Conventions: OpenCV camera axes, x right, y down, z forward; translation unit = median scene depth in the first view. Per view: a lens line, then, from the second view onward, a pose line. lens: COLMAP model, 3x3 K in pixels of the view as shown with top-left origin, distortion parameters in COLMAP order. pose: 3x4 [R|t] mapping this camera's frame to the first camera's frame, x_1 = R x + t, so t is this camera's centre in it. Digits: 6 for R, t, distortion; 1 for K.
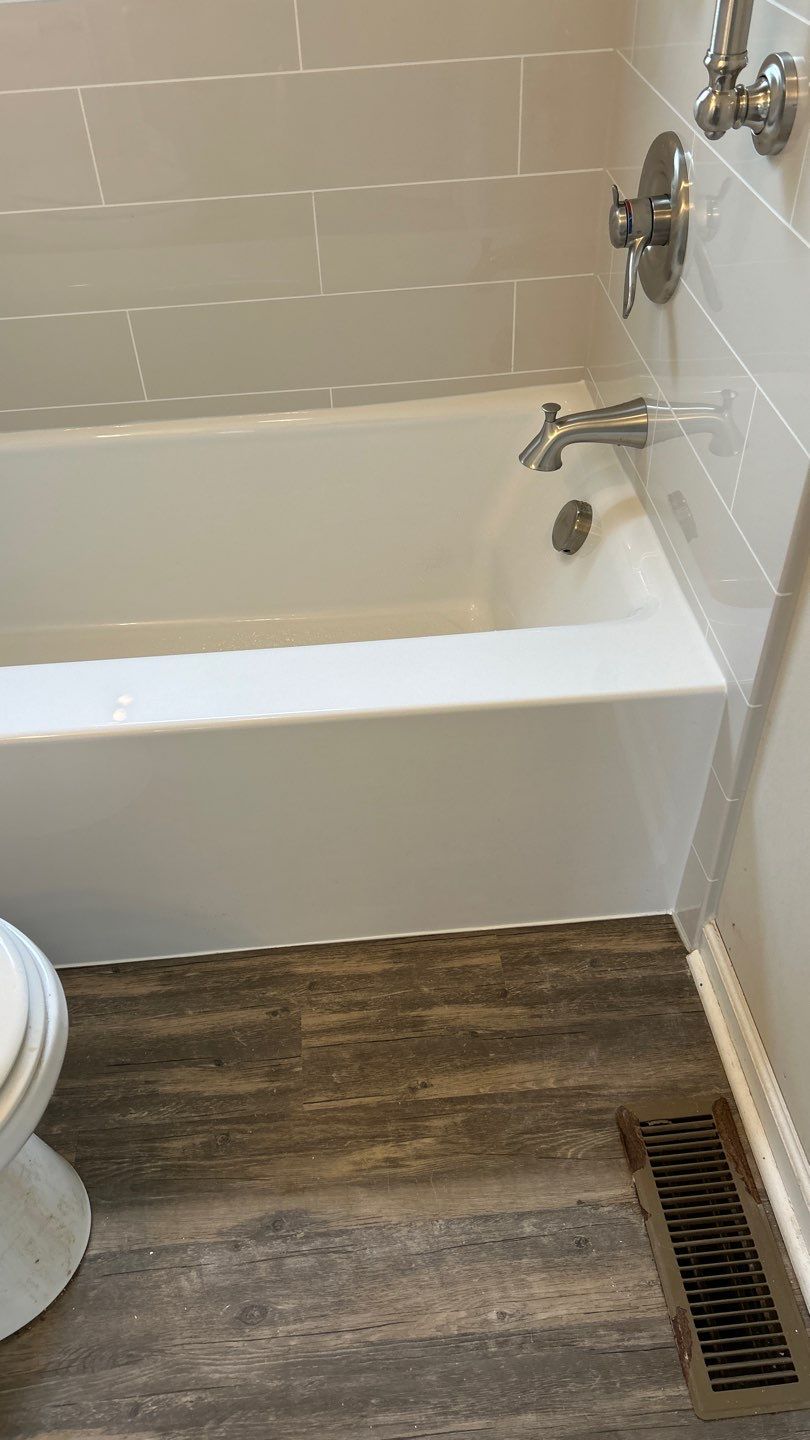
lens RADIAL K [[1077.2, 0, 396.4], [0, 1077.2, 719.3], [0, 0, 1]] dist [0.045768, -0.050399]
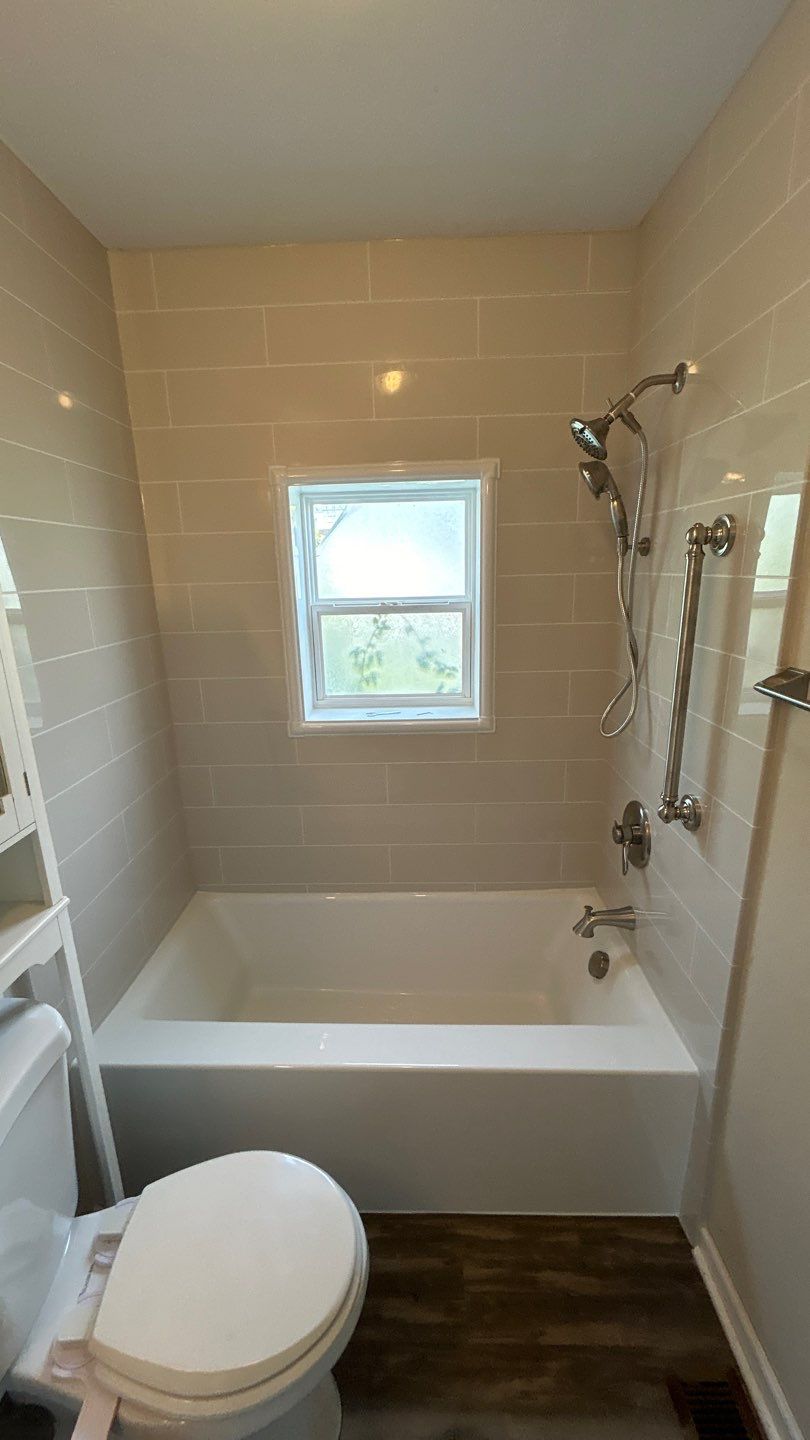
lens RADIAL K [[577.2, 0, 407.5], [0, 577.2, 719.4], [0, 0, 1]] dist [0.000109, 0.000096]
pose [[0.994792, 0.044663, -0.091620, -0.138251], [-0.082825, 0.878104, -0.471246, -0.050403], [0.059405, 0.476380, 0.877230, -0.226946]]
